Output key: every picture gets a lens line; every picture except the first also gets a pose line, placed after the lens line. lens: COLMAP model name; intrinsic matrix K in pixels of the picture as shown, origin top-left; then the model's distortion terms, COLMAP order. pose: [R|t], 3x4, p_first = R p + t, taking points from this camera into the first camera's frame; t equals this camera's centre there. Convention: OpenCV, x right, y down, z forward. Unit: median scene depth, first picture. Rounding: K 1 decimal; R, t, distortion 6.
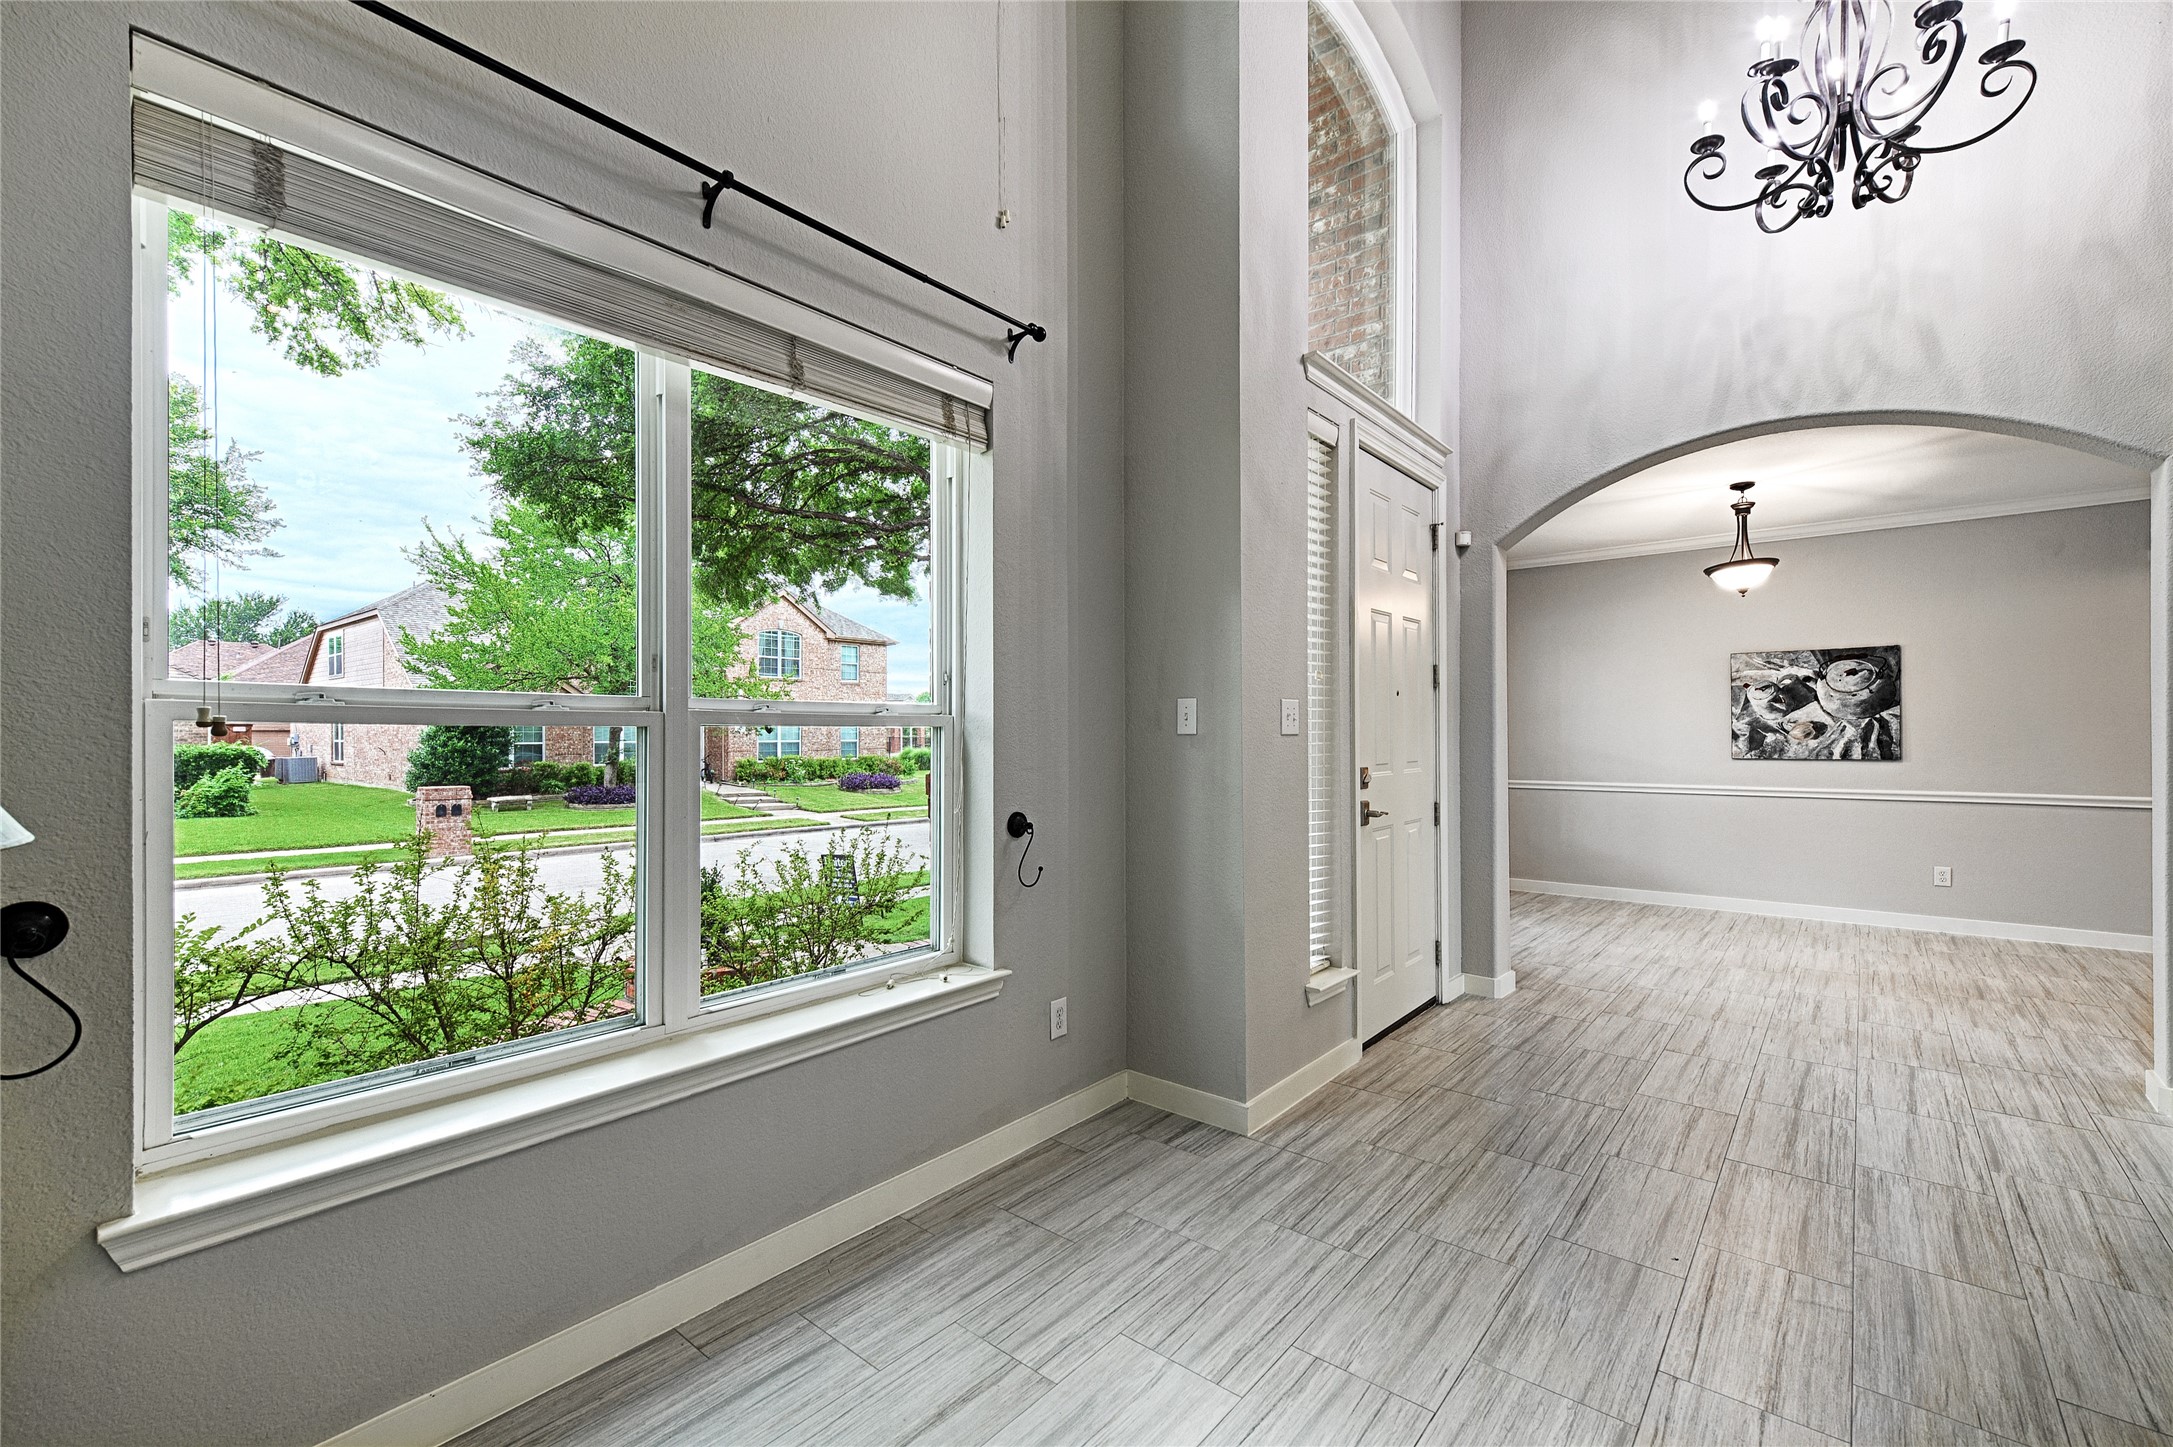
lens RADIAL K [[939.3, 0, 1086.5], [0, 939.3, 723.5], [0, 0, 1]] dist [0.009091, -0.000098]
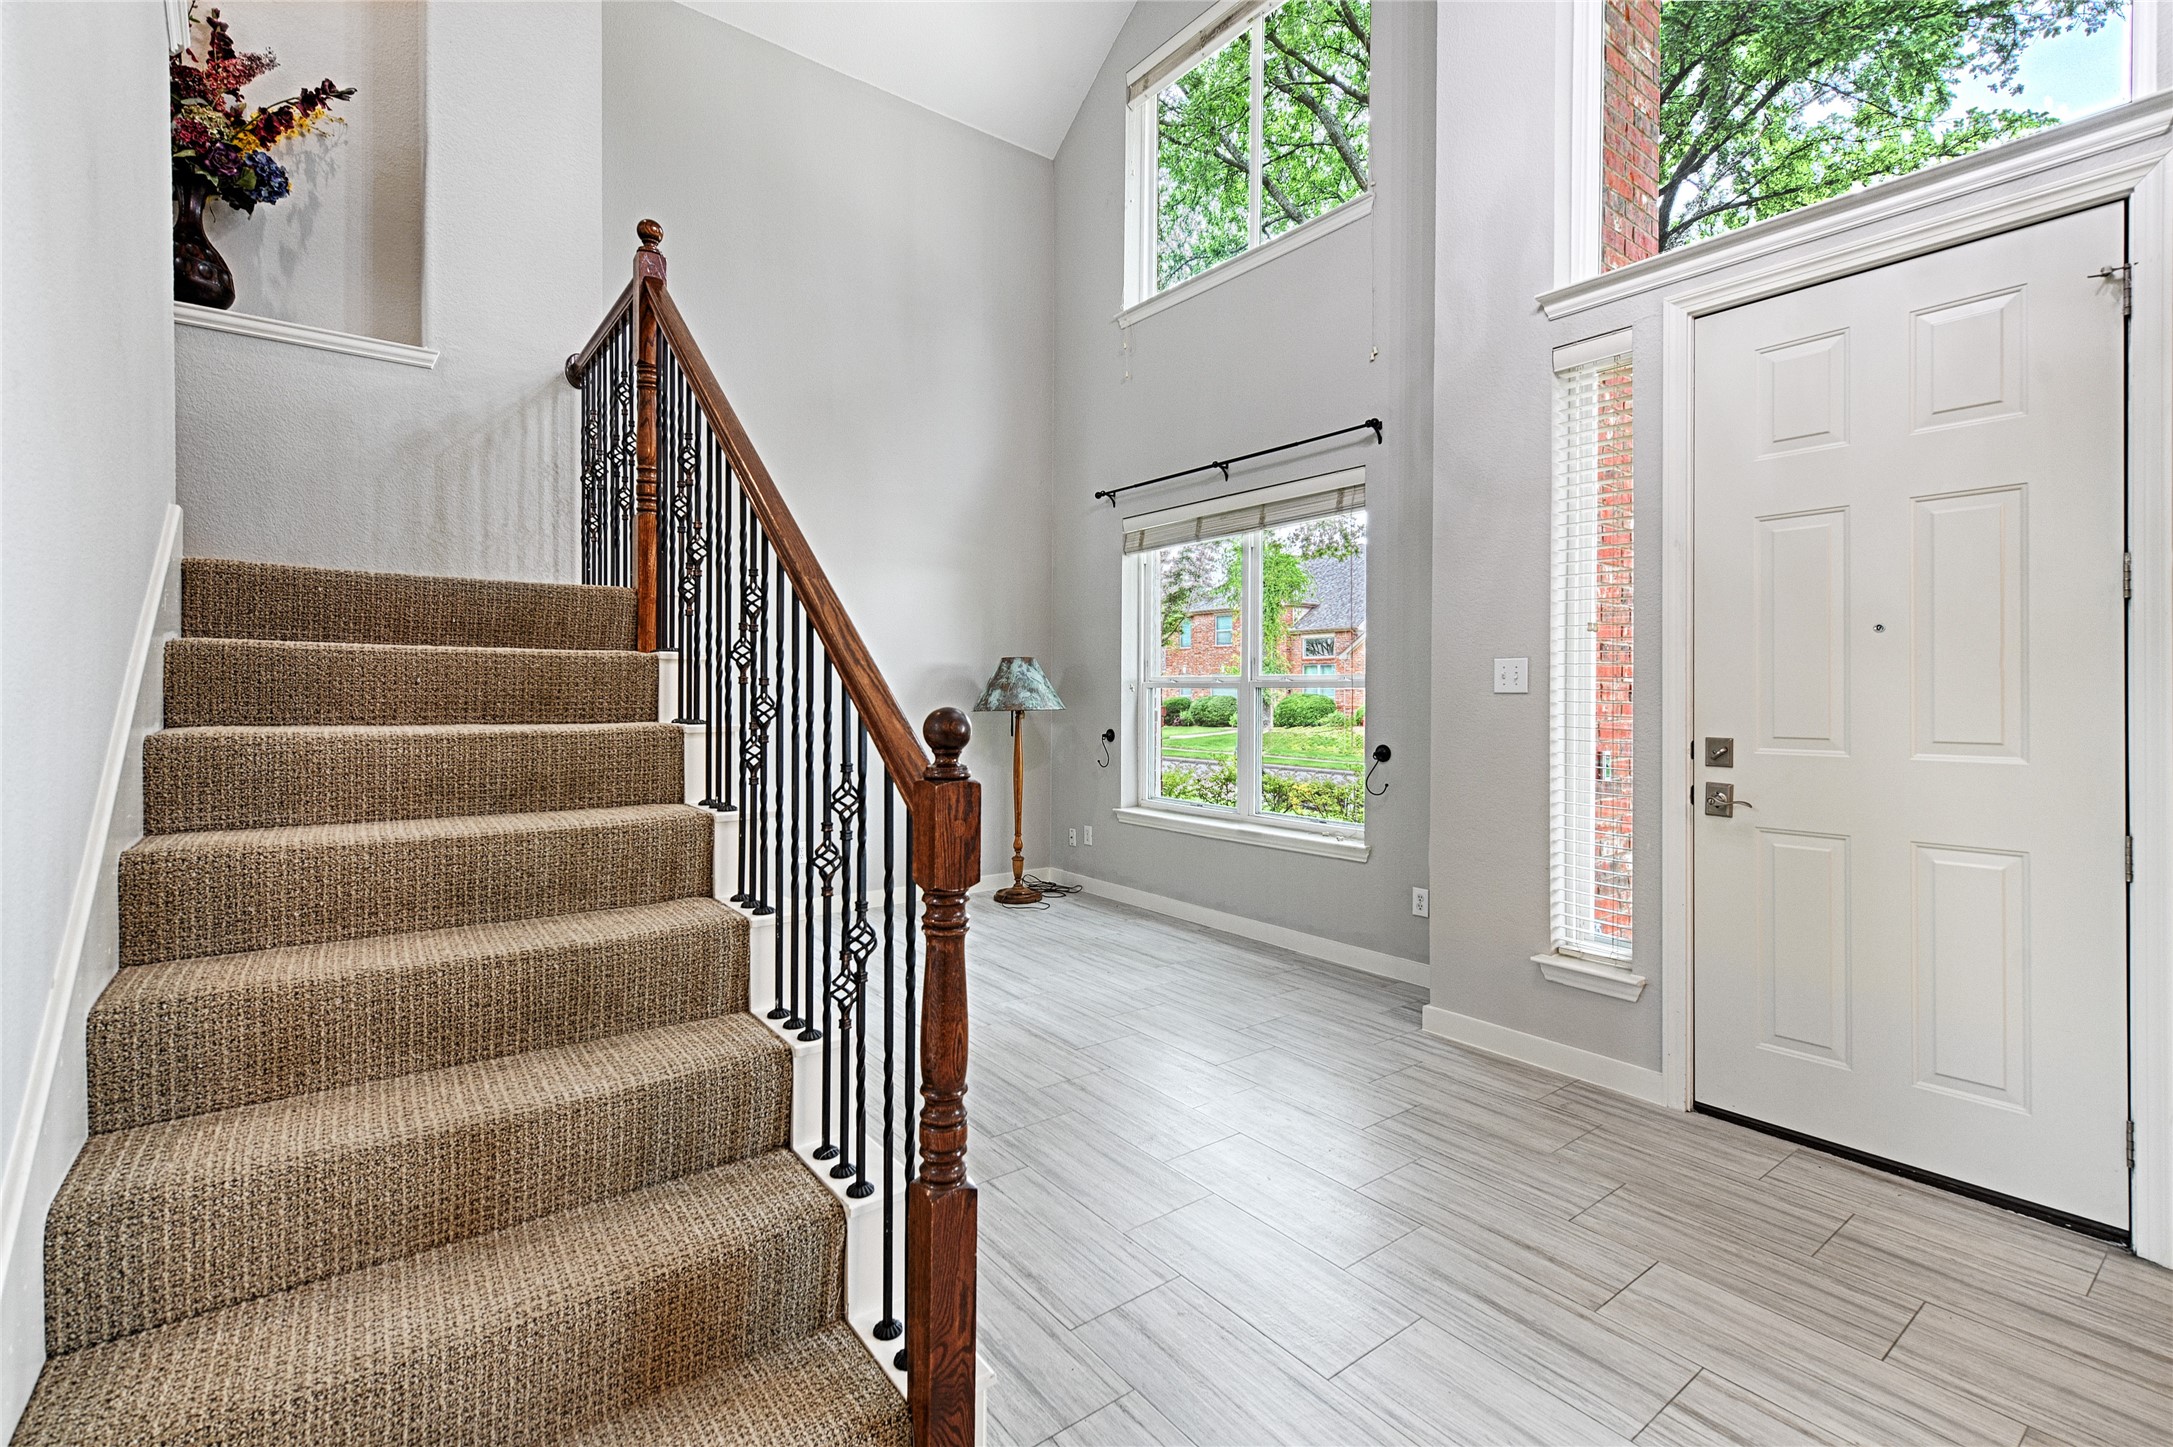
lens RADIAL K [[966.2, 0, 1088.2], [0, 966.2, 696.3], [0, 0, 1]] dist [0.011030, -0.000139]
pose [[-0.237260, -0.000410, -0.971446, 1.437079], [0.001166, 0.999999, -0.000707, 0.016476], [0.971446, -0.001300, -0.237259, 0.864842]]
